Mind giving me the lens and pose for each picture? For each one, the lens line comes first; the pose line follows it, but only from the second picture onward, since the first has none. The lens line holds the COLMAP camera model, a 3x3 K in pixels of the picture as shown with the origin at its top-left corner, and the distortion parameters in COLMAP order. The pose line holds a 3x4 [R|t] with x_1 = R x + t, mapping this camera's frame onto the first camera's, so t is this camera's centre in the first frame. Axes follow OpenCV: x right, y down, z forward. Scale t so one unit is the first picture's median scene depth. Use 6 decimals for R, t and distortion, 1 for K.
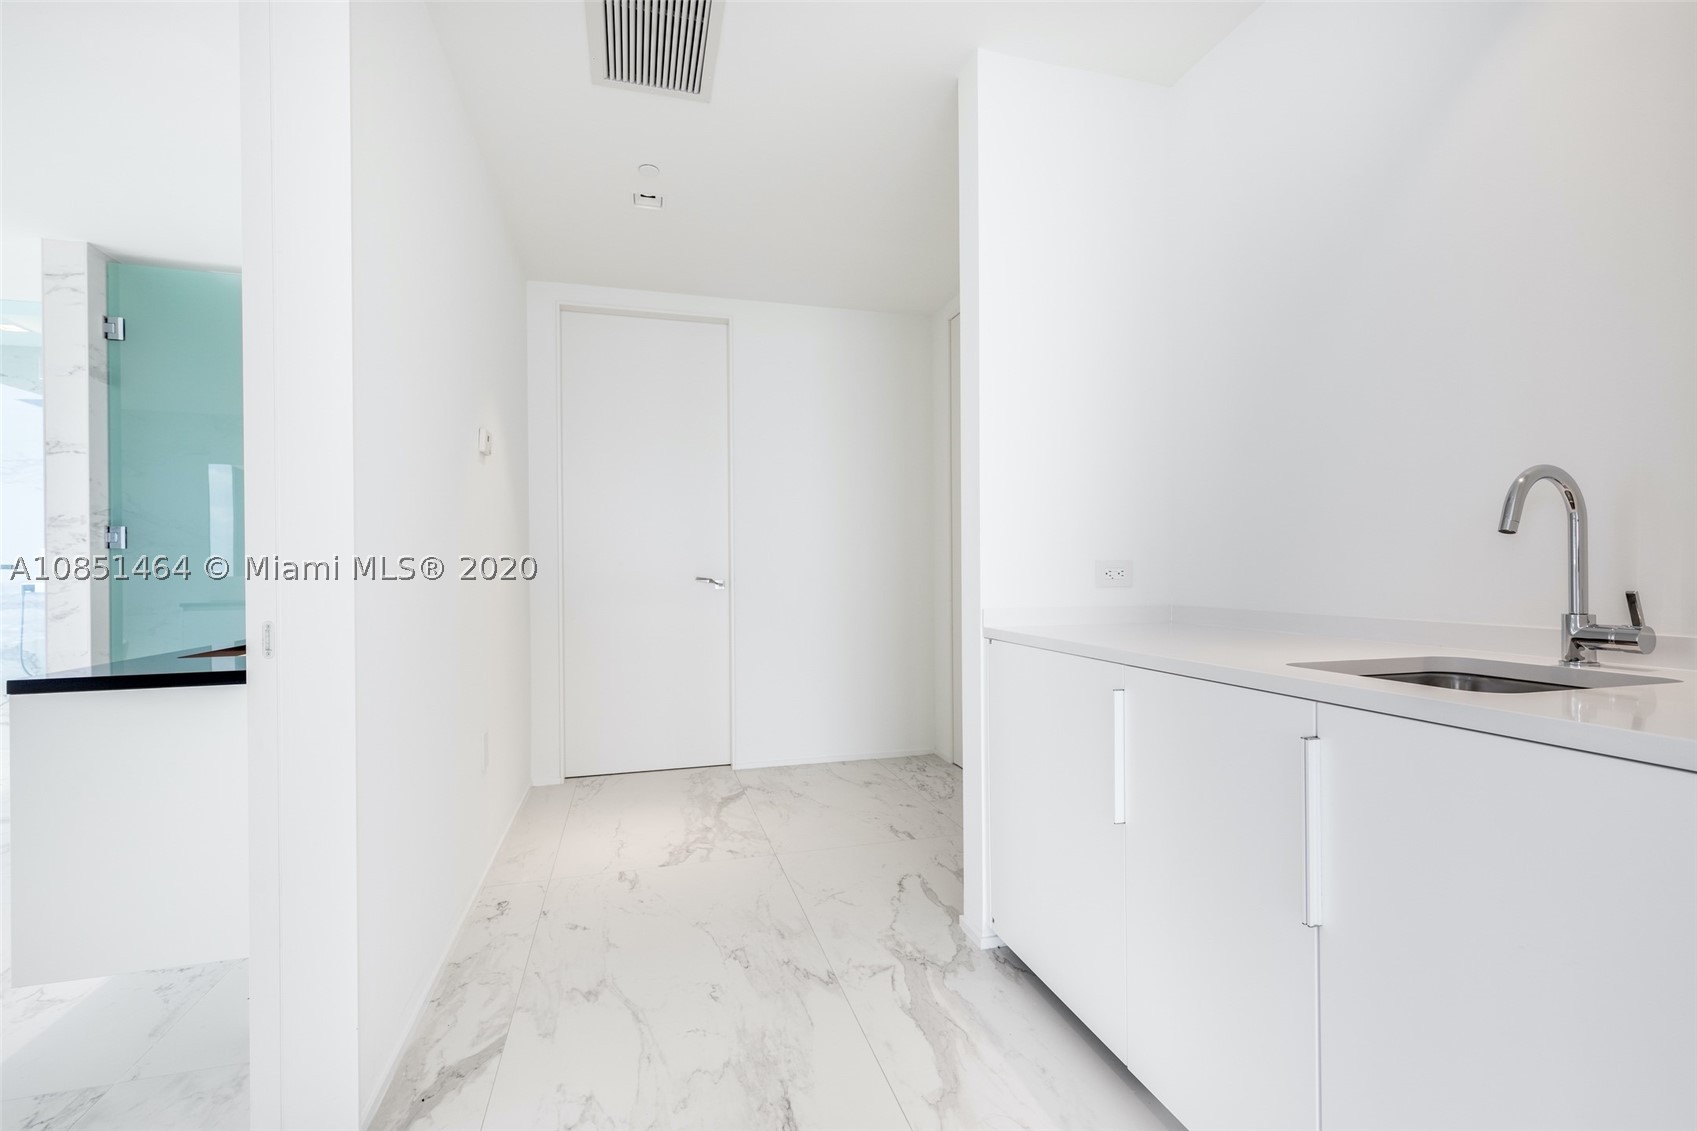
lens RADIAL K [[759.5, 0, 845.4], [0, 759.5, 560.9], [0, 0, 1]] dist [0.002271, -0.000314]
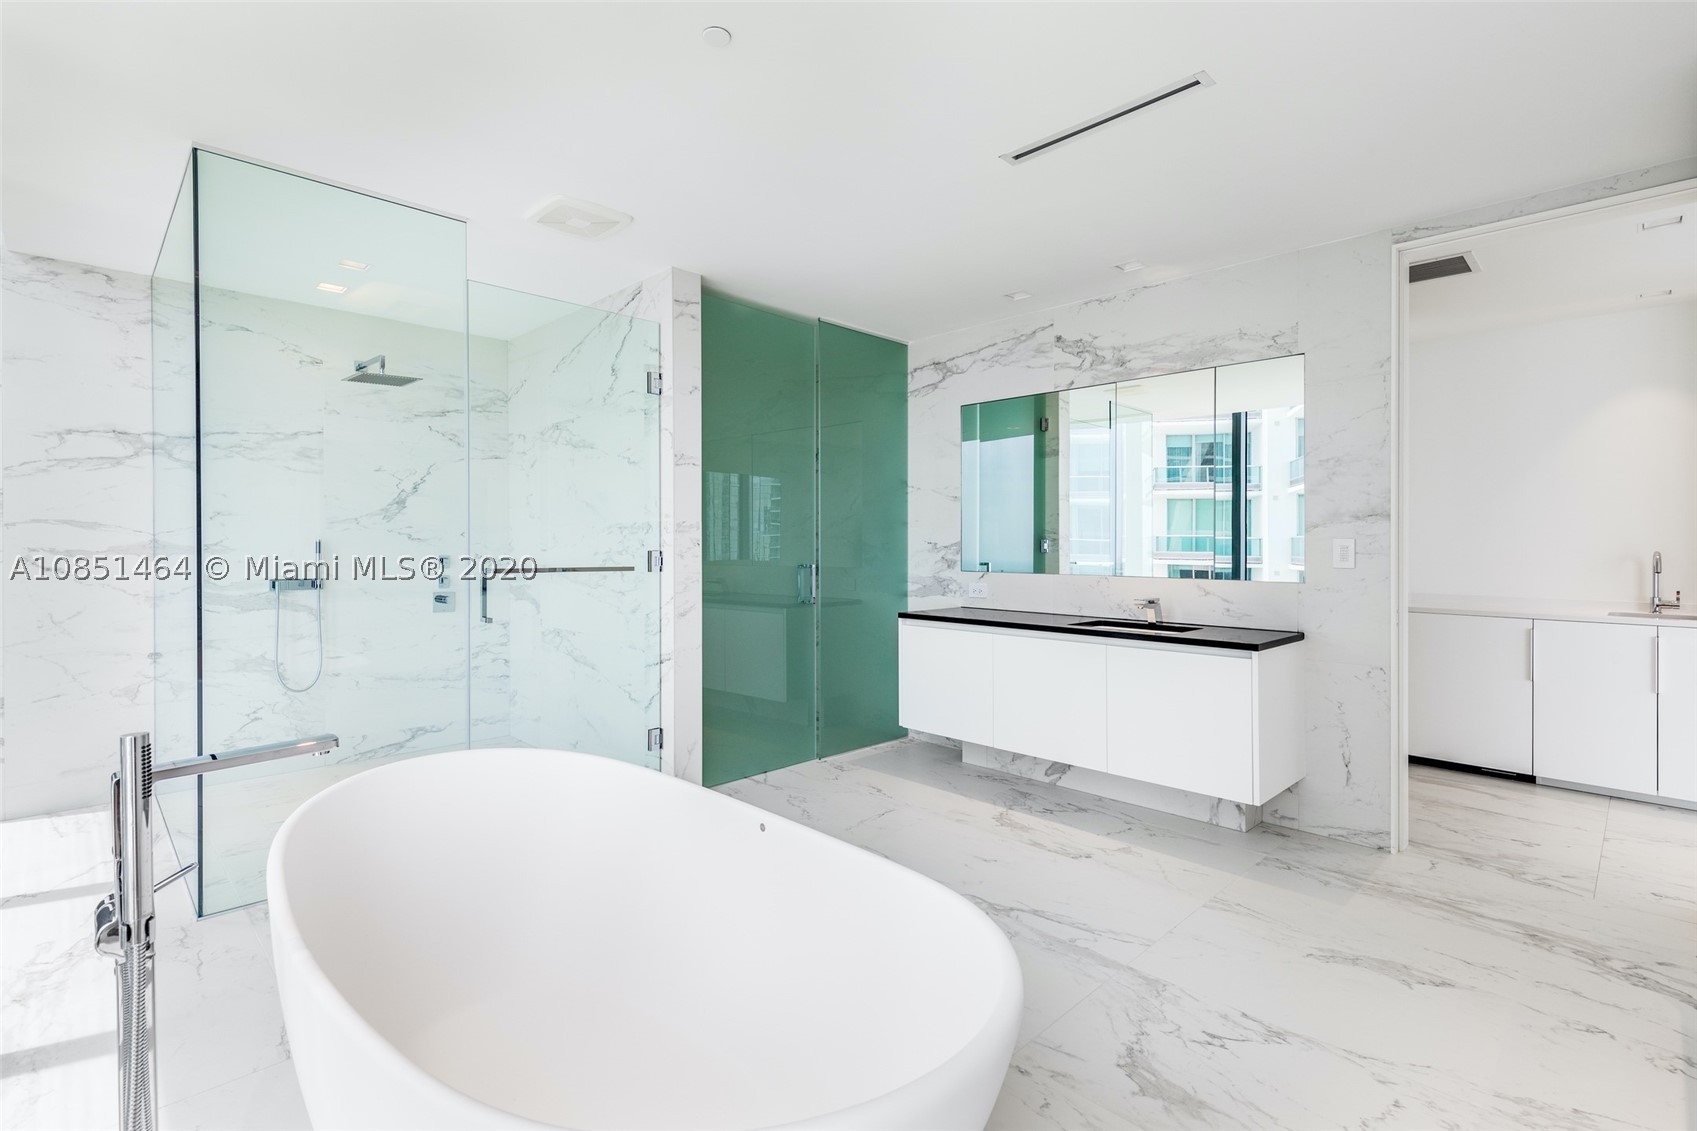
lens RADIAL K [[759.5, 0, 852.9], [0, 759.5, 548.5], [0, 0, 1]] dist [0.002271, -0.000314]
pose [[0.886685, 0.012243, 0.462211, -1.302906], [-0.013881, 0.999904, 0.000145, -0.024416], [-0.462165, -0.006545, 0.886770, -0.083134]]
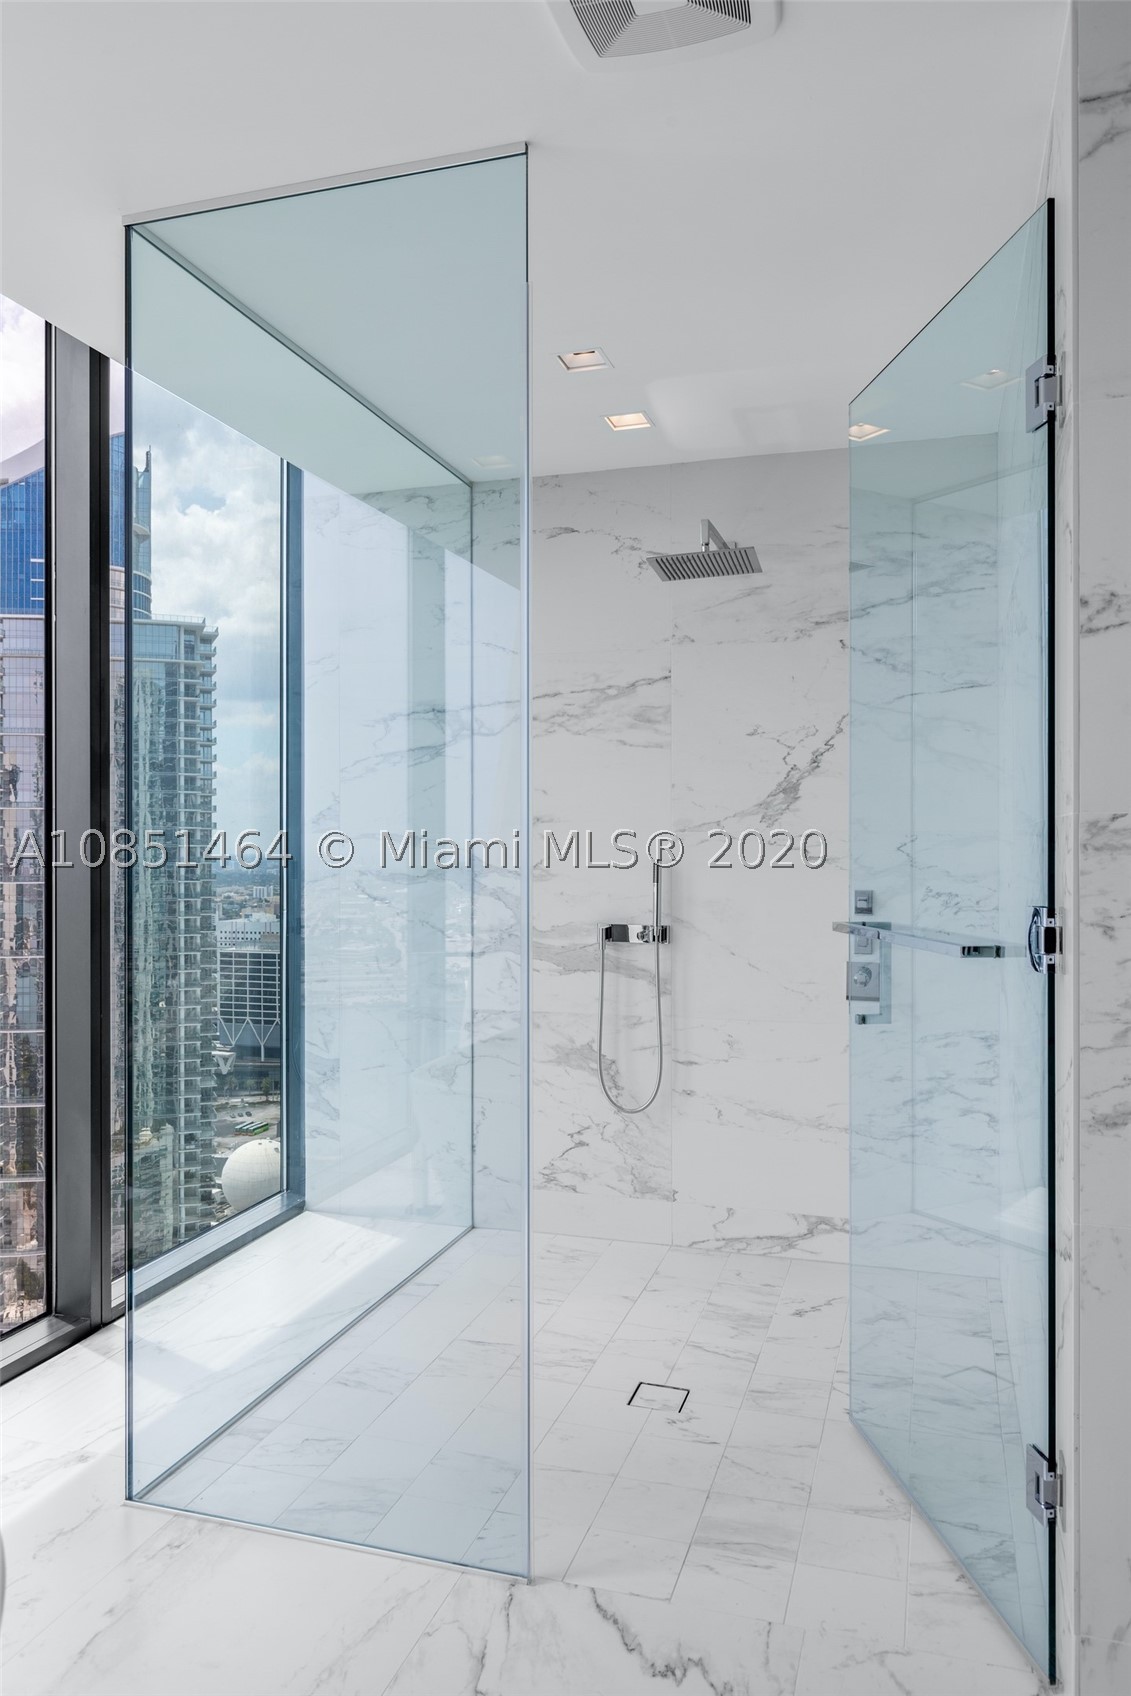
lens RADIAL K [[1199.7, 0, 565.1], [0, 1199.7, 844.5], [0, 0, 1]] dist [0.016534, -0.010422]
pose [[0.833166, 0.012219, -0.552888, -0.928172], [-0.010937, 0.999924, 0.005618, -0.046991], [0.552915, 0.001367, 0.833237, 0.422673]]
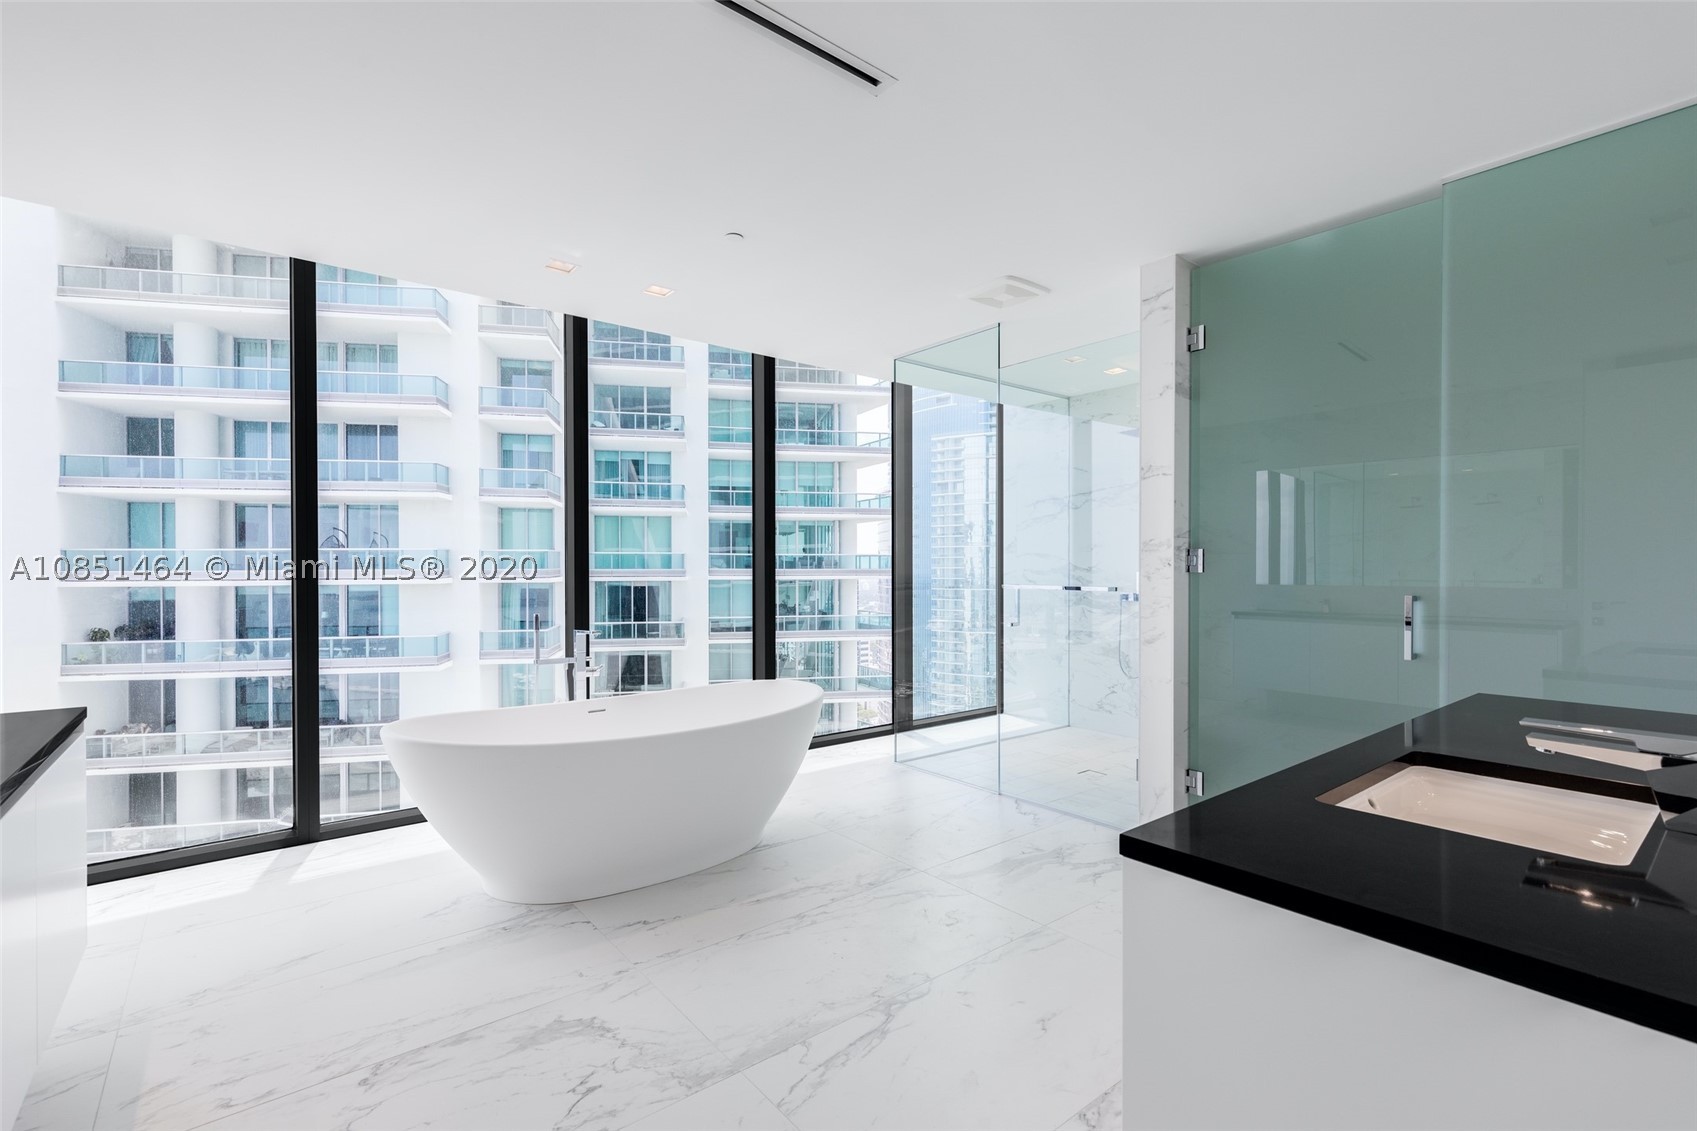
lens RADIAL K [[759.5, 0, 857.9], [0, 759.5, 571.9], [0, 0, 1]] dist [0.002271, -0.000314]
pose [[0.395161, 0.017128, -0.918452, -0.265678], [-0.005354, 0.999852, 0.016343, -0.031273], [0.918596, -0.001541, 0.395195, 0.250972]]
